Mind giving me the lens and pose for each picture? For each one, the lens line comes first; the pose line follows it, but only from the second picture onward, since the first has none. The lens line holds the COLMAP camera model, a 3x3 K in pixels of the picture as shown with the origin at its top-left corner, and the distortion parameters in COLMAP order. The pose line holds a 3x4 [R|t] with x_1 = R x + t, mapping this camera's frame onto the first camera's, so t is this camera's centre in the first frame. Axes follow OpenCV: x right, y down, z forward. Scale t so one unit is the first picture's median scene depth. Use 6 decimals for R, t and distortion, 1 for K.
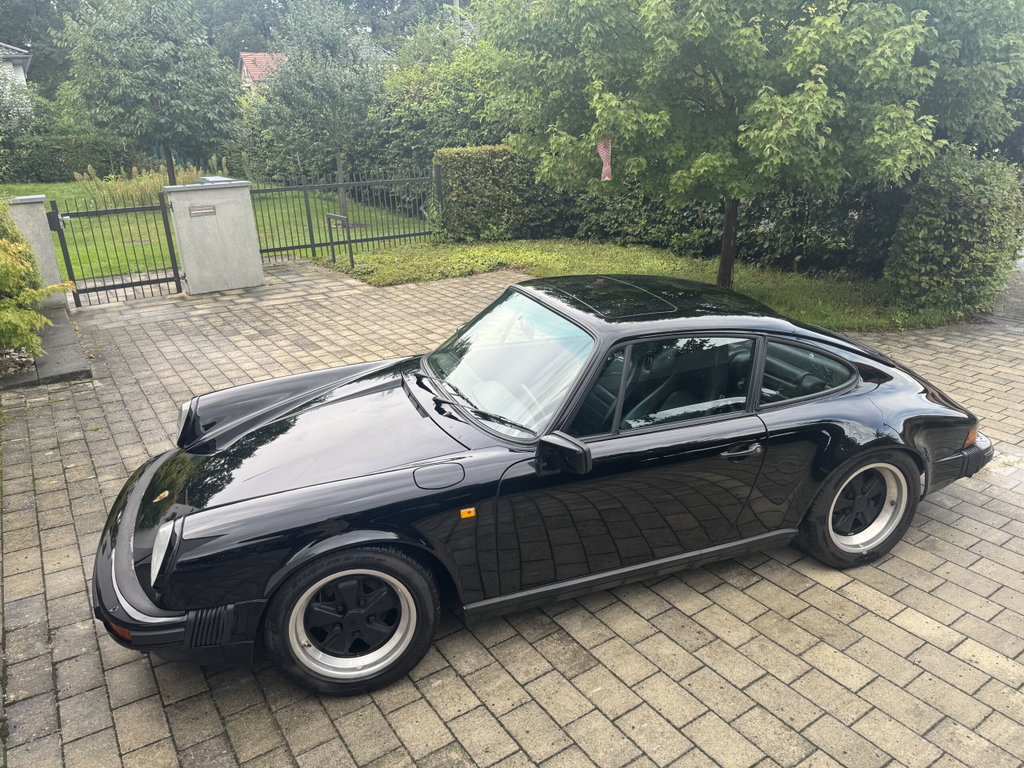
lens RADIAL K [[717.3, 0, 515.9], [0, 717.3, 383.4], [0, 0, 1]] dist [0.050136, -0.067802]
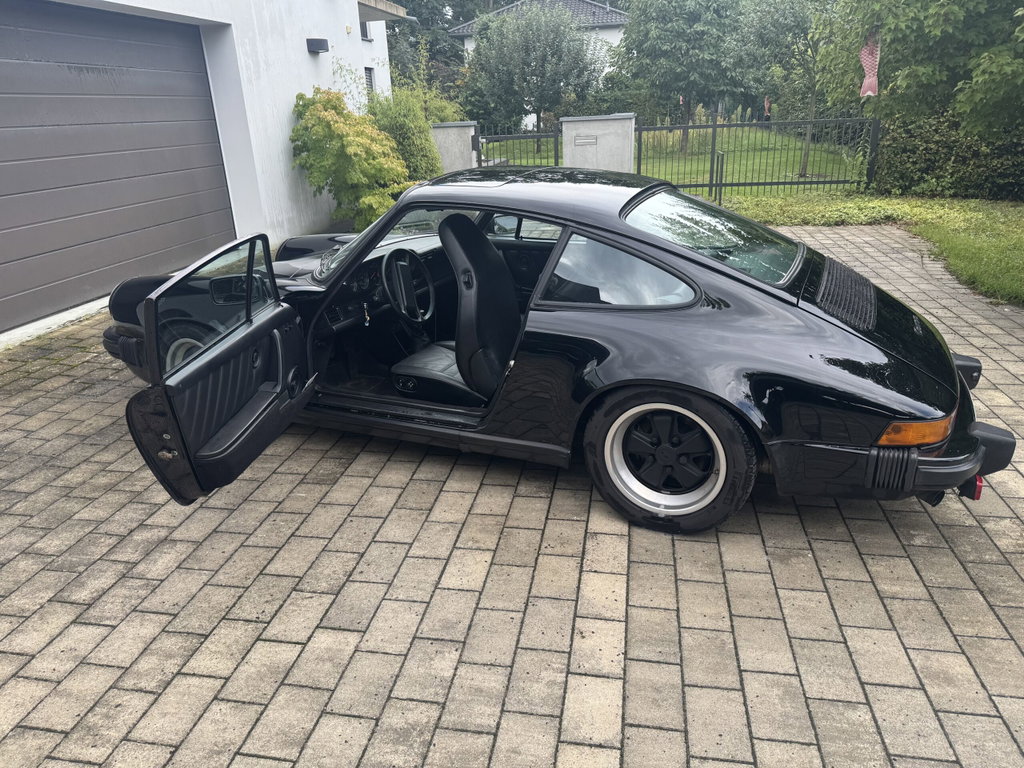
lens RADIAL K [[717.3, 0, 515.9], [0, 717.3, 383.4], [0, 0, 1]] dist [0.050136, -0.067802]
pose [[0.719775, 0.246406, -0.649005, 0.311240], [-0.215188, 0.968032, 0.128876, 0.007457], [0.660013, 0.046896, 0.749789, 0.100711]]
